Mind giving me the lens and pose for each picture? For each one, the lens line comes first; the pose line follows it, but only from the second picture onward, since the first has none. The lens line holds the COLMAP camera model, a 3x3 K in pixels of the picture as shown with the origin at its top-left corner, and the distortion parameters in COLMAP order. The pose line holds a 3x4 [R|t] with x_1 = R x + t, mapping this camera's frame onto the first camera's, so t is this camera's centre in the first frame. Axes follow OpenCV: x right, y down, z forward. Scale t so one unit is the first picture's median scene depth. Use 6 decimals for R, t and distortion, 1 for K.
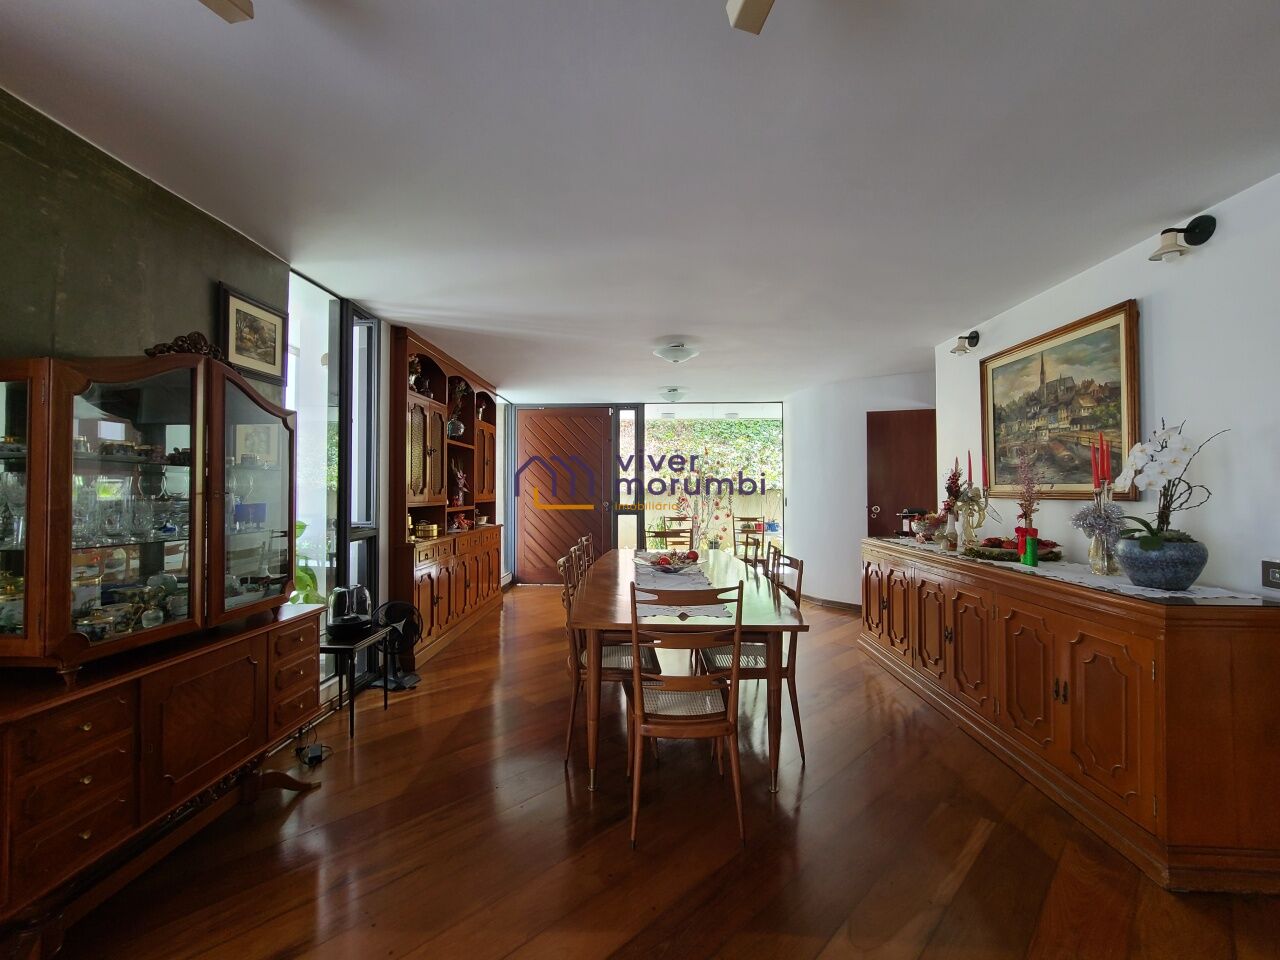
lens RADIAL K [[524.4, 0, 638.2], [0, 524.4, 483.7], [0, 0, 1]] dist [0.001933, -0.000626]
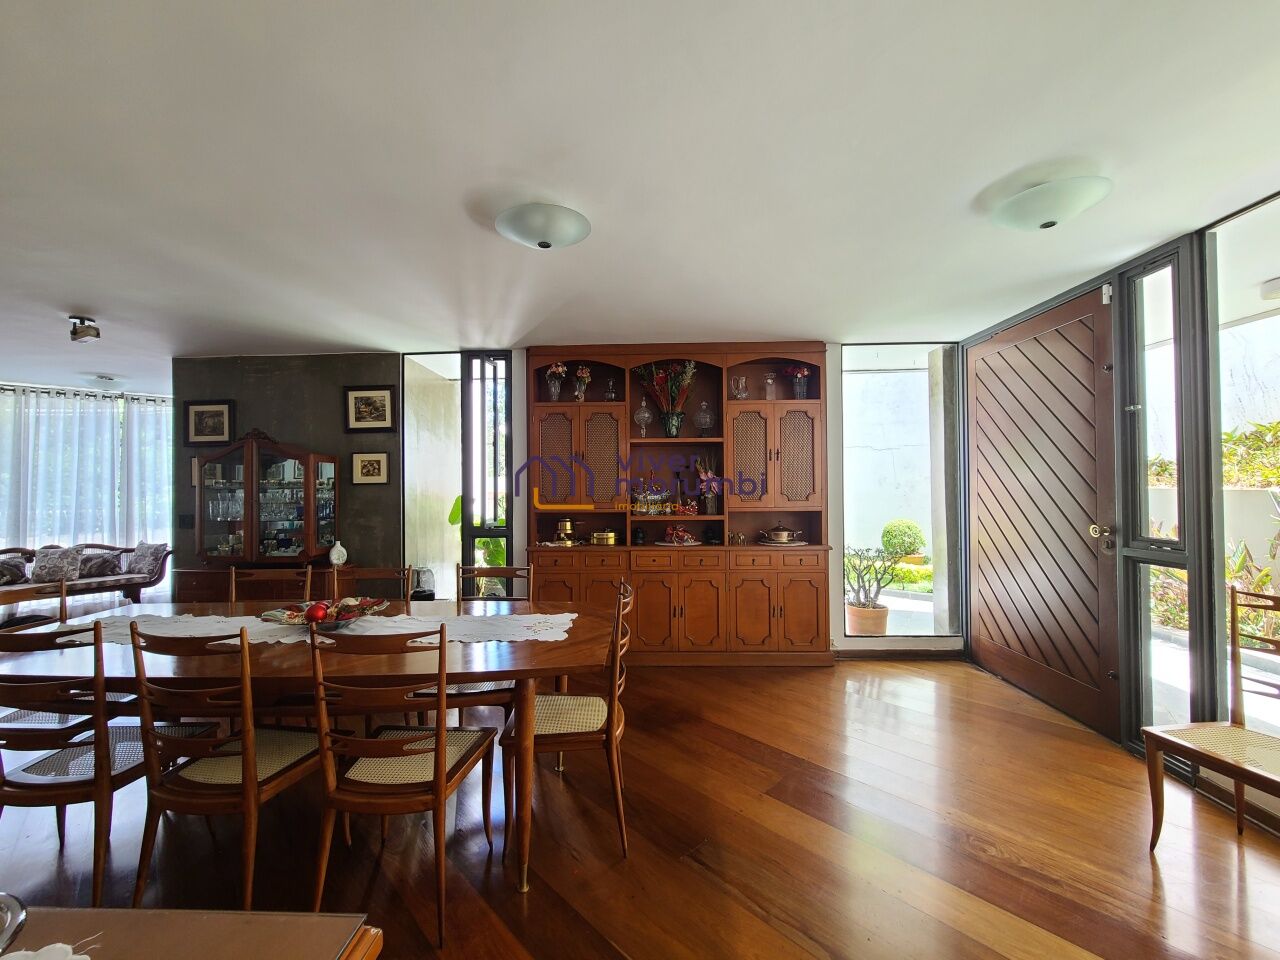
lens RADIAL K [[524.4, 0, 635.3], [0, 524.4, 482.4], [0, 0, 1]] dist [0.001933, -0.000626]
pose [[0.001722, -0.015738, -0.999875, 0.830879], [0.020692, 0.999663, -0.015699, 0.005869], [0.999784, -0.020663, 0.002048, 1.574311]]
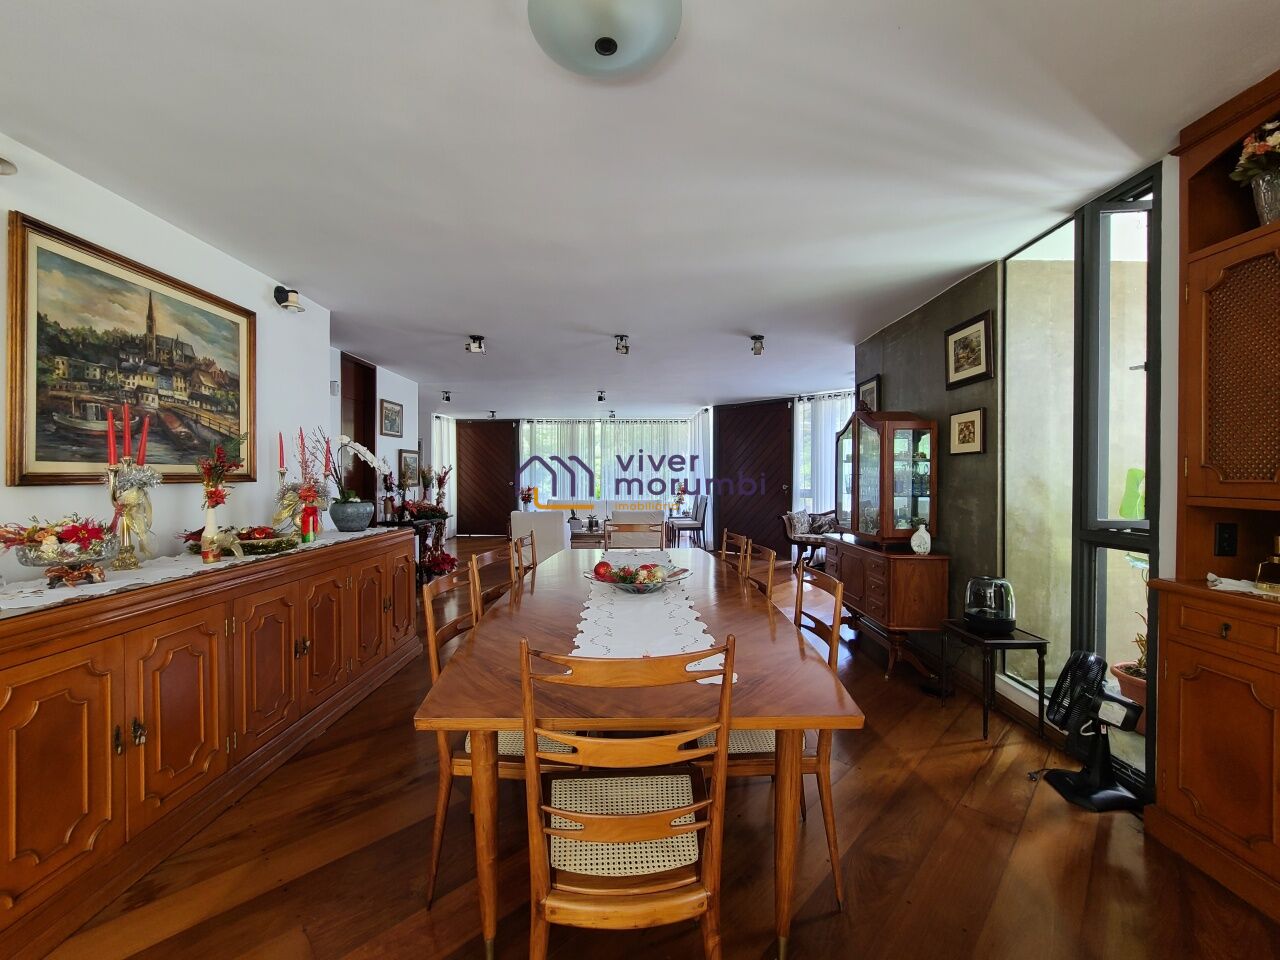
lens RADIAL K [[524.4, 0, 634.6], [0, 524.4, 481.8], [0, 0, 1]] dist [0.001933, -0.000626]
pose [[-0.999700, 0.001300, -0.024442, 0.091372], [0.001326, 0.999999, -0.001022, 0.030261], [0.024441, -0.001054, -0.999701, 1.908514]]
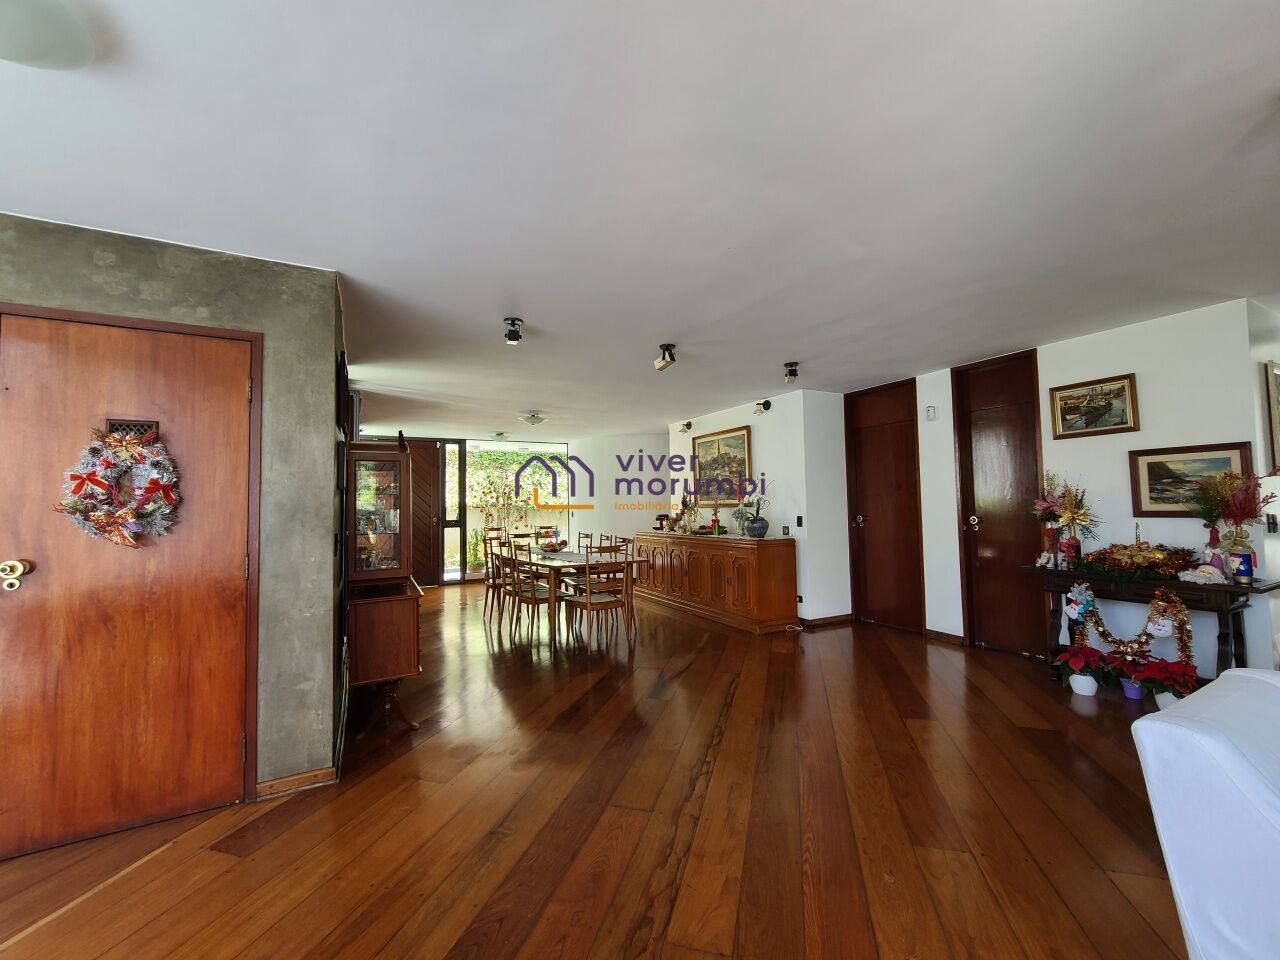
lens RADIAL K [[524.4, 0, 630.2], [0, 524.4, 477.5], [0, 0, 1]] dist [0.001933, -0.000626]
pose [[0.872701, 0.012094, 0.488105, -0.647324], [0.009958, 0.999044, -0.042558, -0.005141], [-0.488153, 0.042001, 0.871747, -0.754366]]
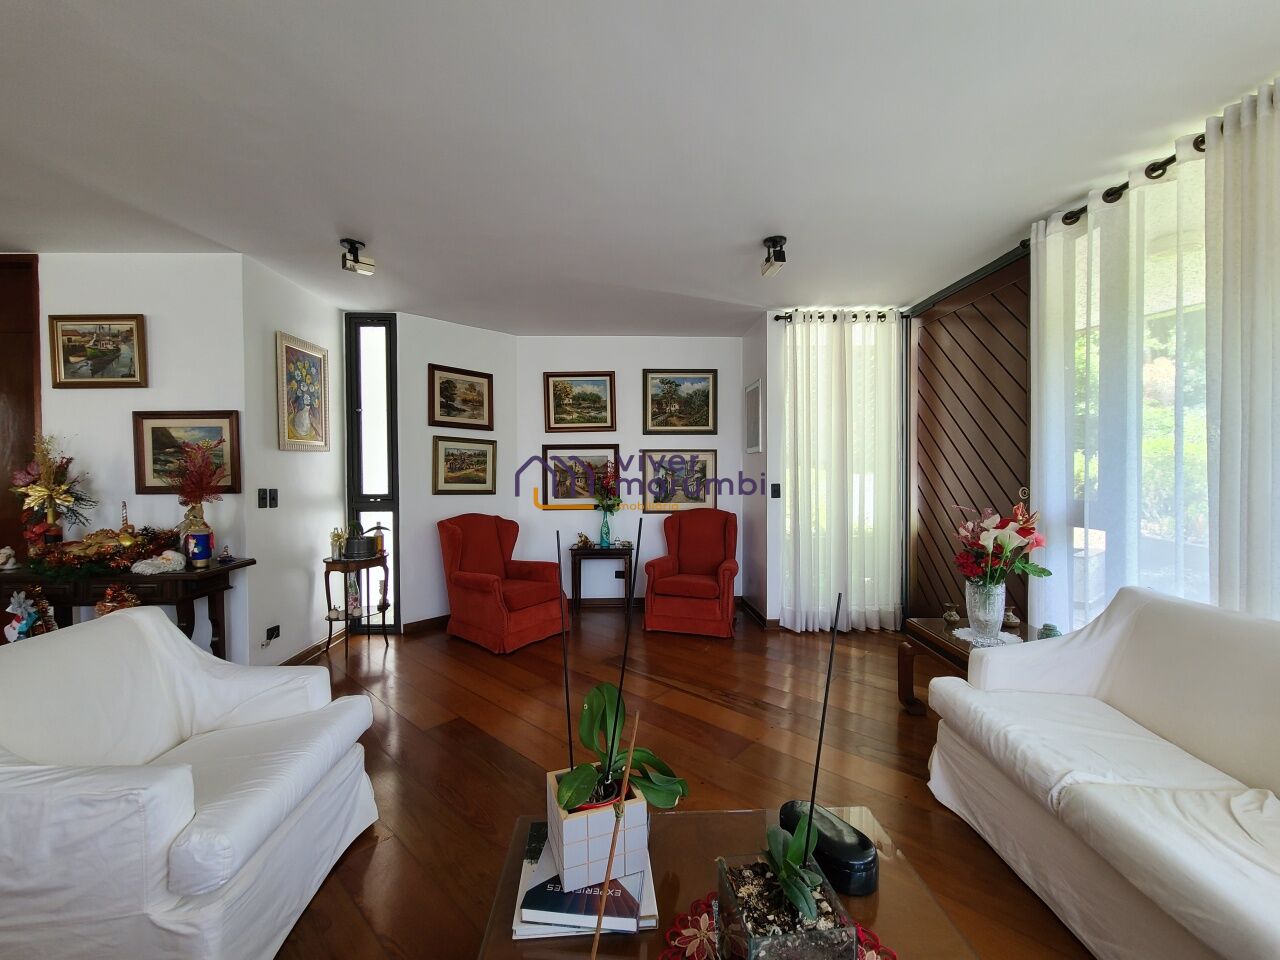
lens RADIAL K [[524.4, 0, 641.3], [0, 524.4, 475.8], [0, 0, 1]] dist [0.001933, -0.000626]
pose [[-0.018665, -0.019242, 0.999641, -0.015464], [-0.005857, 0.999800, 0.019135, -0.012196], [-0.999809, -0.005498, -0.018774, -1.192510]]
